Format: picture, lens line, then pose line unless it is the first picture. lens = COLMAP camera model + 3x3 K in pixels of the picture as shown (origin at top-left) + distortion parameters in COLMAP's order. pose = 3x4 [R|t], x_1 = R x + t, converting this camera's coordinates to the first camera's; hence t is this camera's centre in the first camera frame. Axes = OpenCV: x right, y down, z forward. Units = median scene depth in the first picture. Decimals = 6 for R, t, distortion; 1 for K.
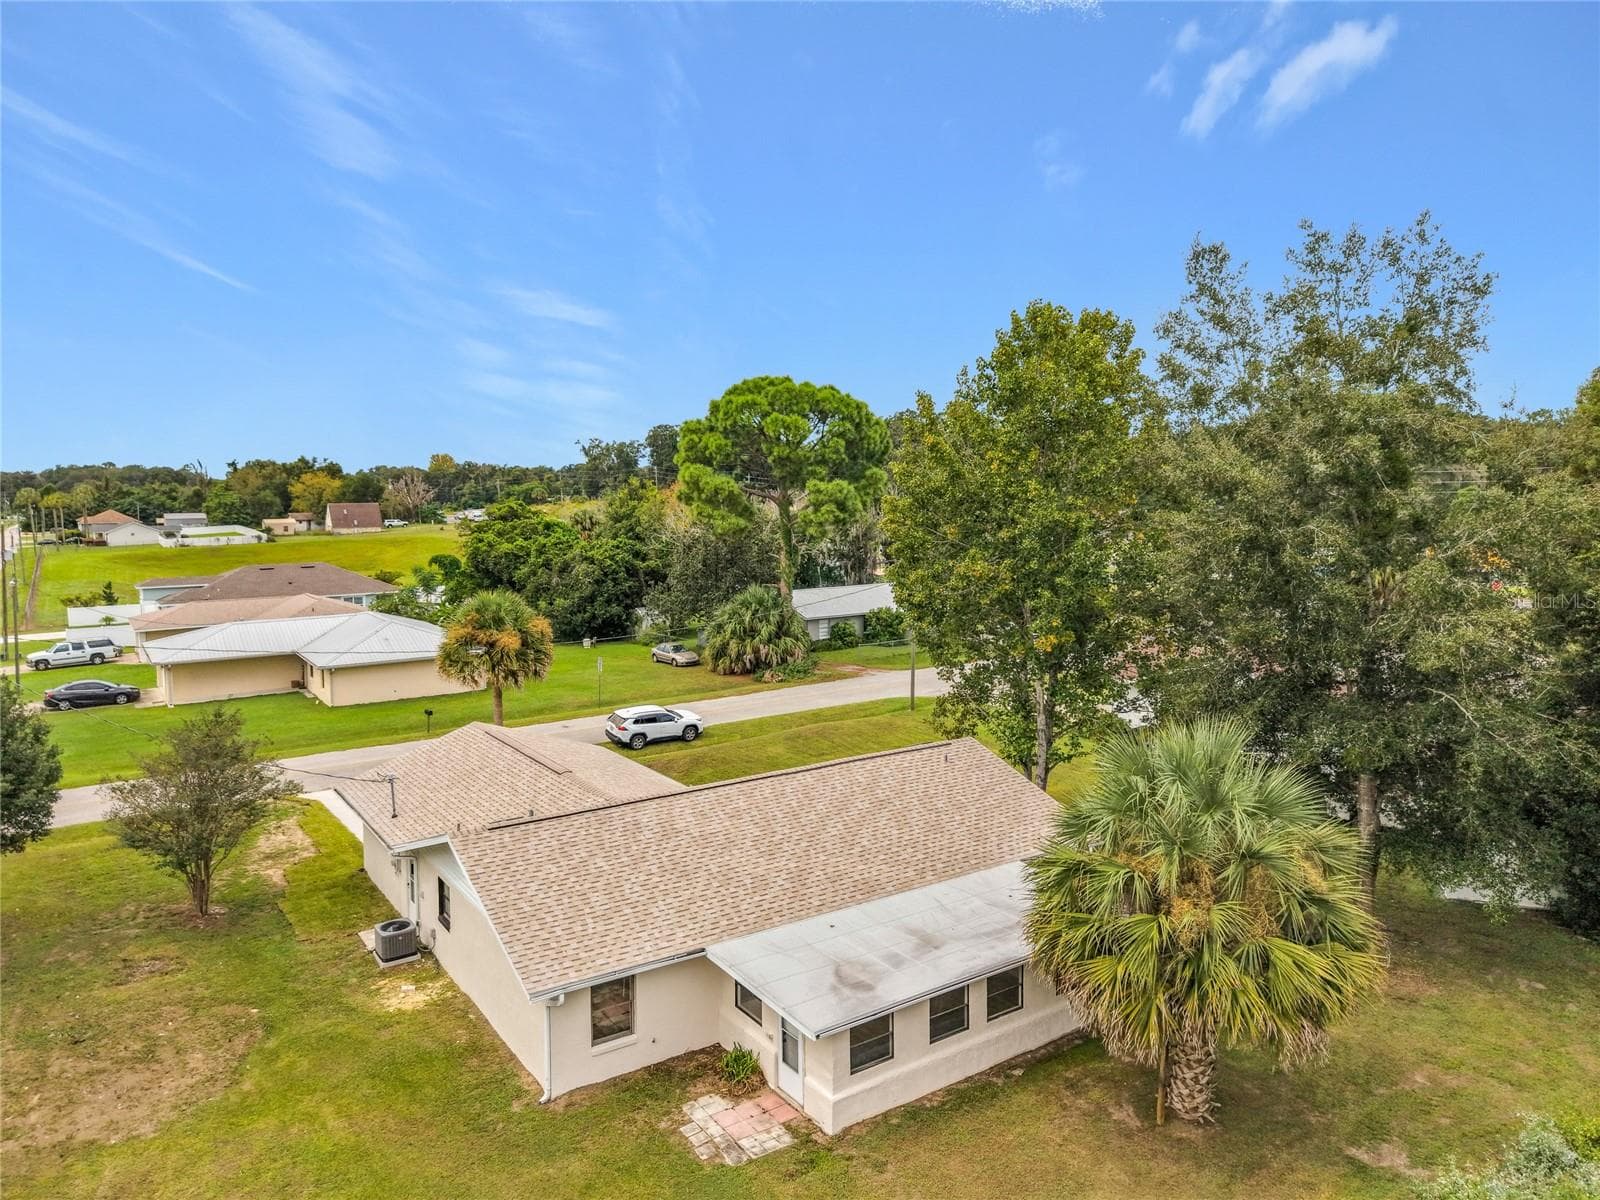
lens RADIAL K [[1086.1, 0, 802.2], [0, 1086.1, 568.3], [0, 0, 1]] dist [0.017767, -0.003088]
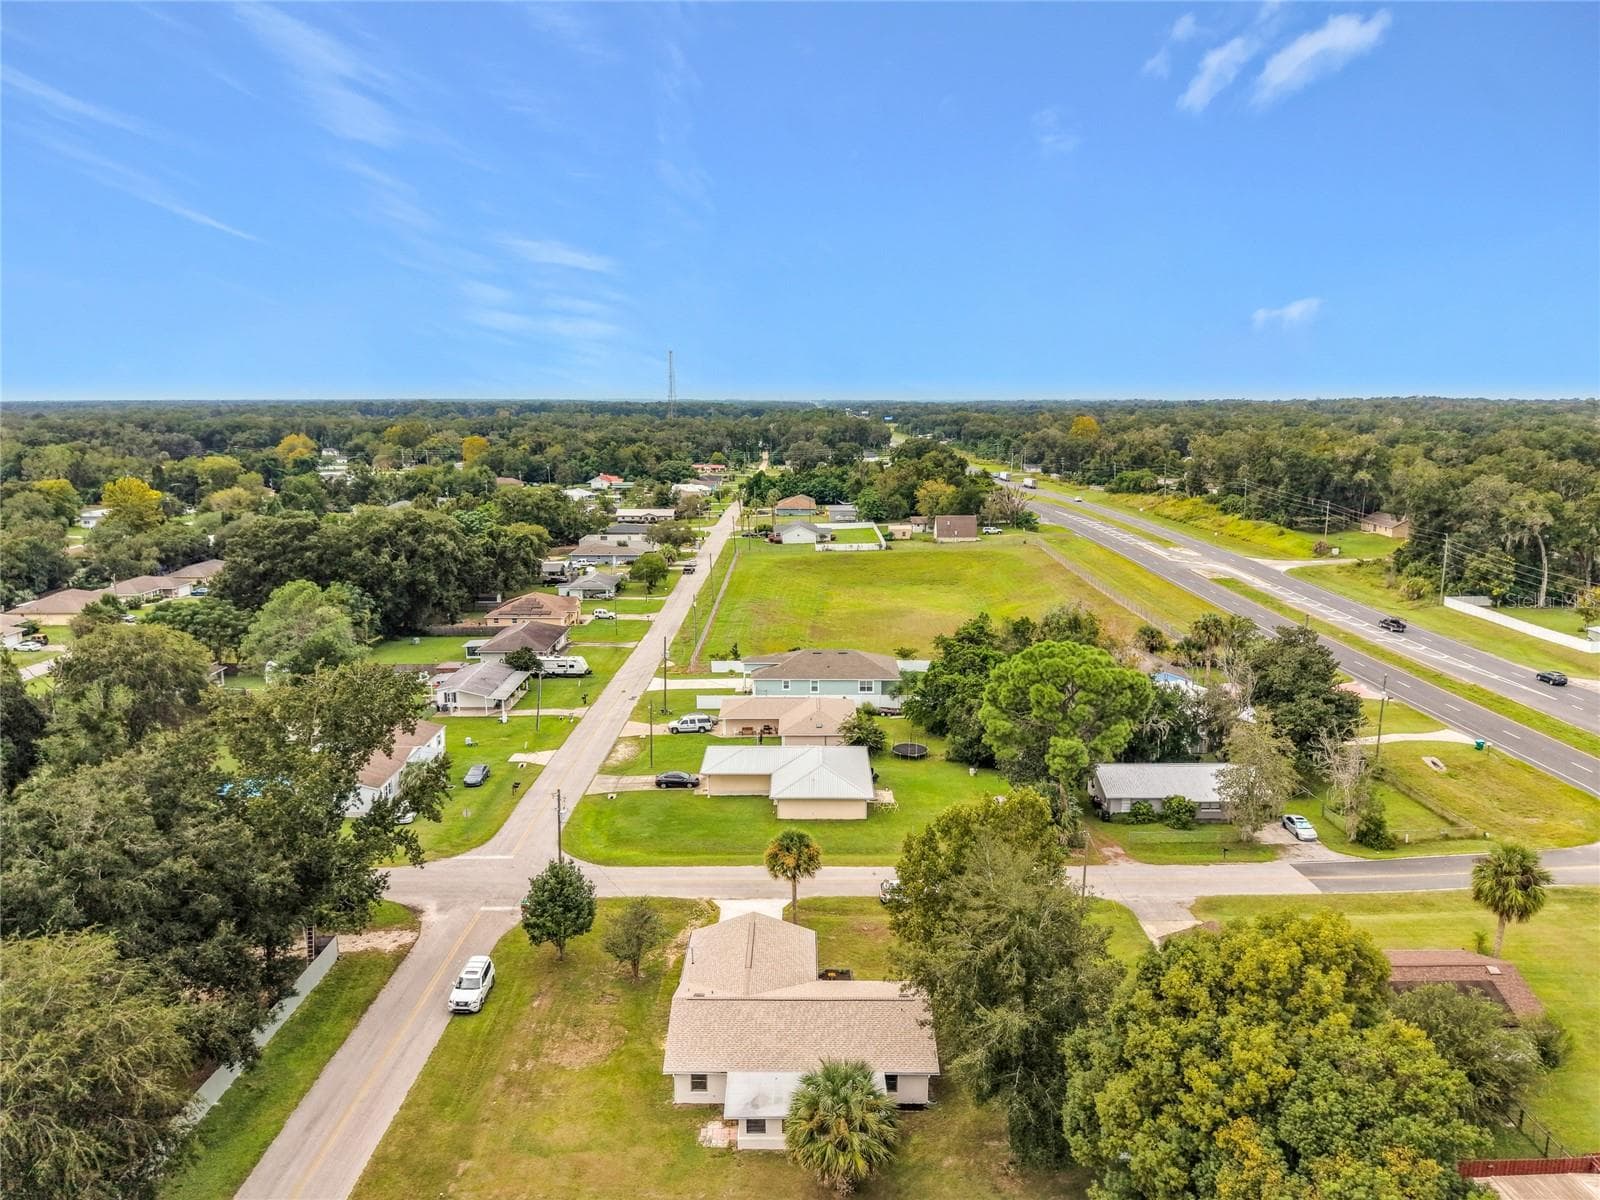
lens RADIAL K [[1079.8, 0, 801.7], [0, 1079.8, 610.4], [0, 0, 1]] dist [-0.004300, -0.005502]
pose [[0.831856, 0.102581, -0.545429, 0.363453], [-0.049898, 0.992613, 0.110583, -0.284618], [0.552744, -0.064773, 0.830830, -0.278874]]
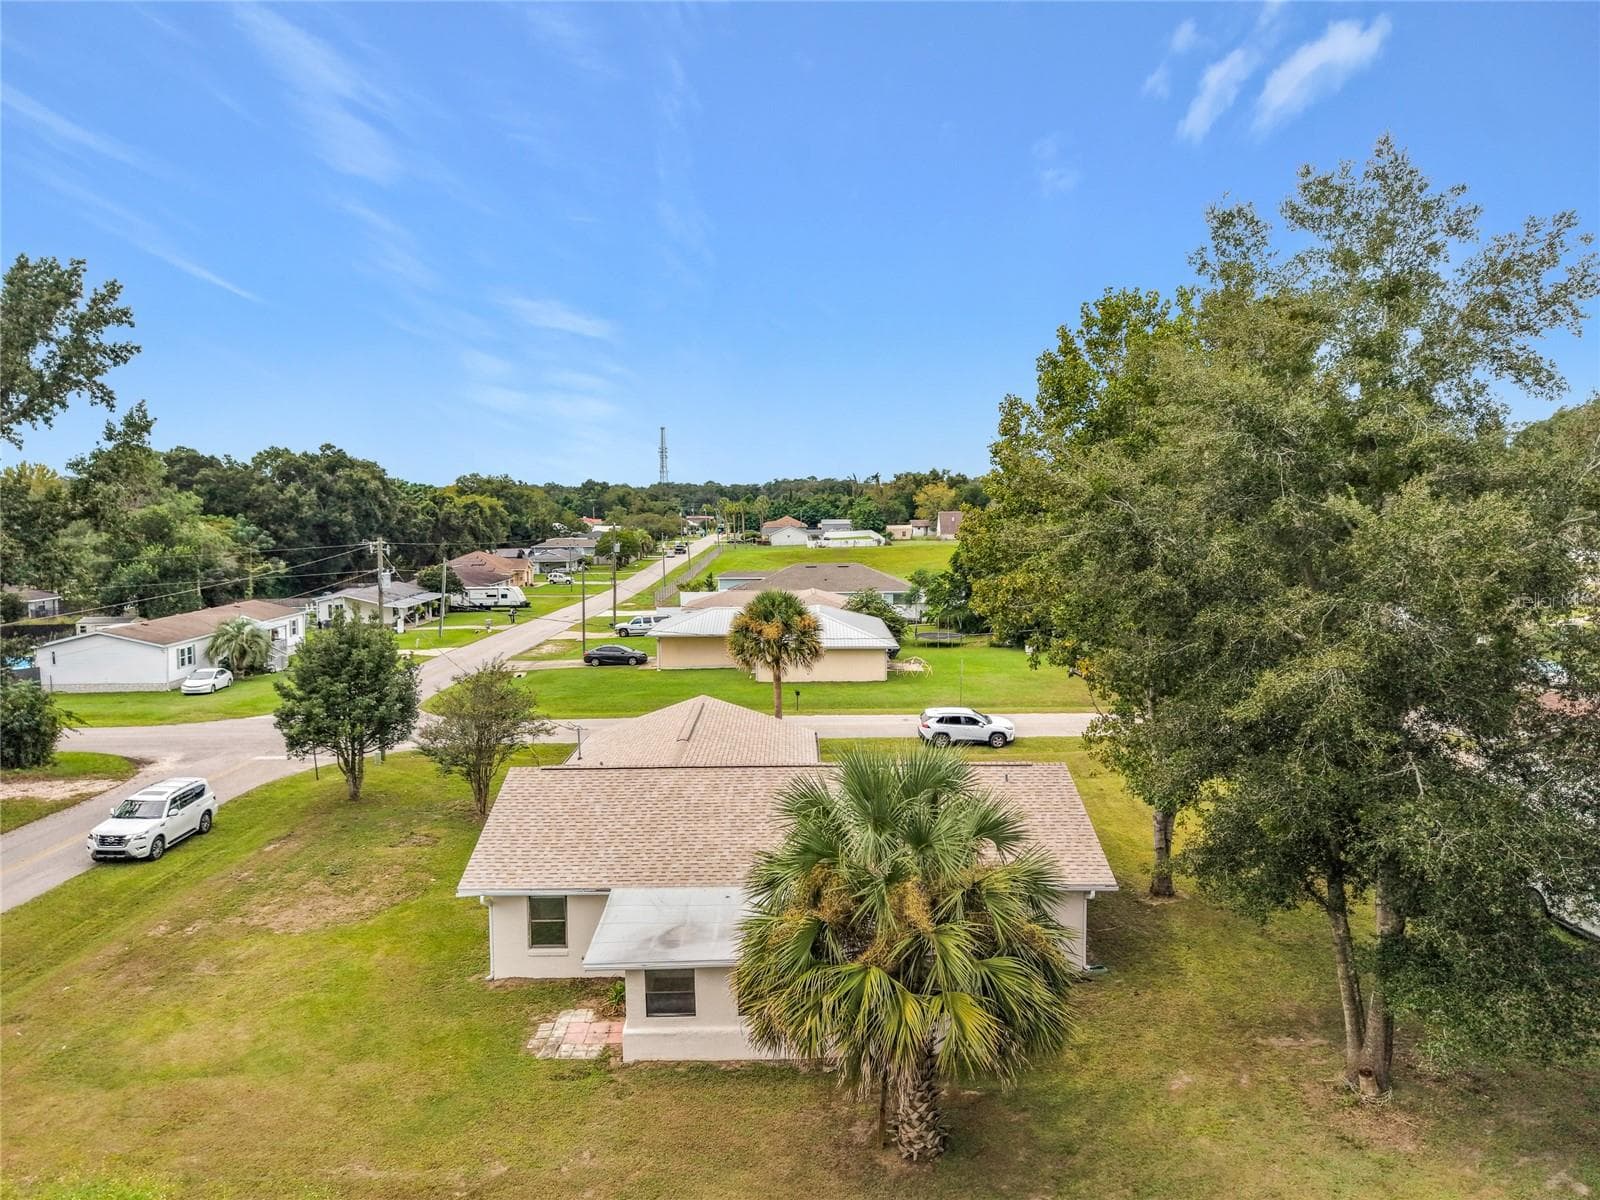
lens RADIAL K [[1086.1, 0, 802.2], [0, 1086.1, 568.3], [0, 0, 1]] dist [0.017767, -0.003088]
pose [[0.836911, 0.037393, -0.546060, 0.176853], [-0.042299, 0.999099, 0.003587, -0.002108], [0.545702, 0.020095, 0.837738, 0.030511]]
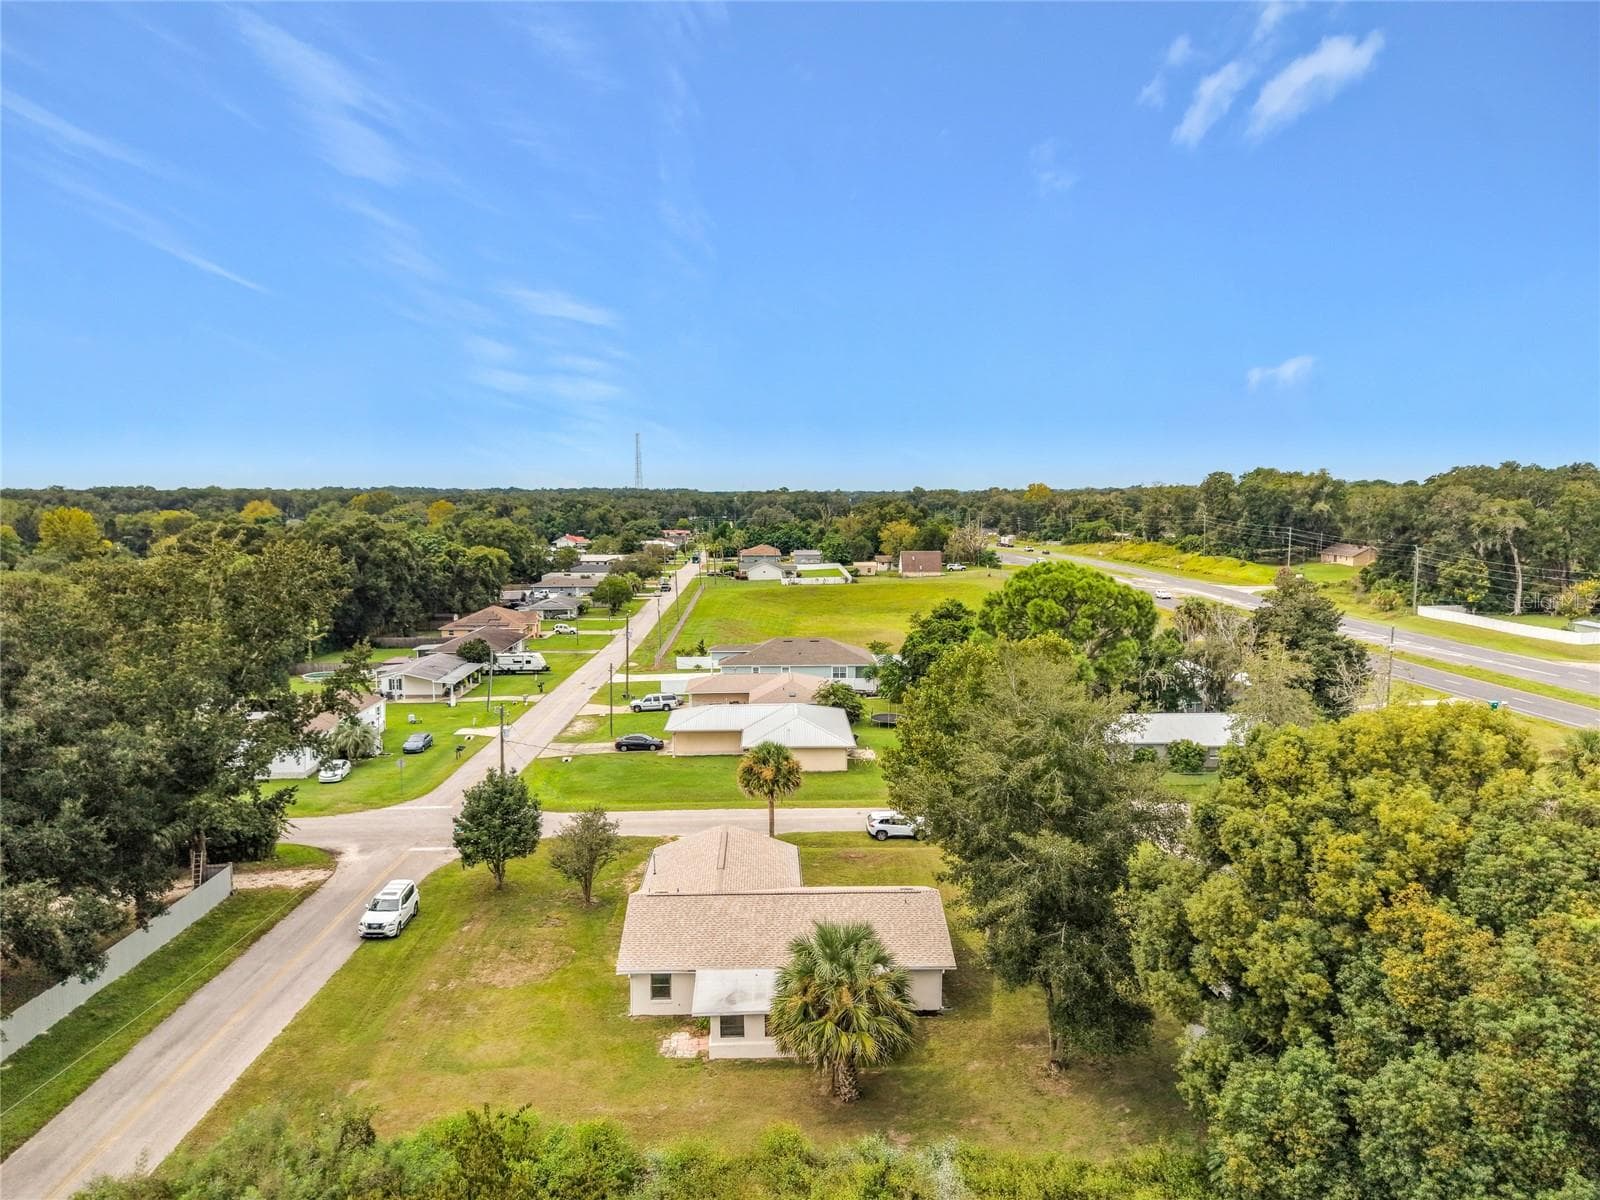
lens RADIAL K [[1053.7, 0, 800.0], [0, 1053.7, 600.0], [0, 0, 1]] dist [0.020937, -0.002092]
pose [[0.850323, 0.054620, -0.523419, 0.300420], [-0.045923, 0.998507, 0.029592, -0.123524], [0.524253, -0.001126, 0.851562, -0.189807]]
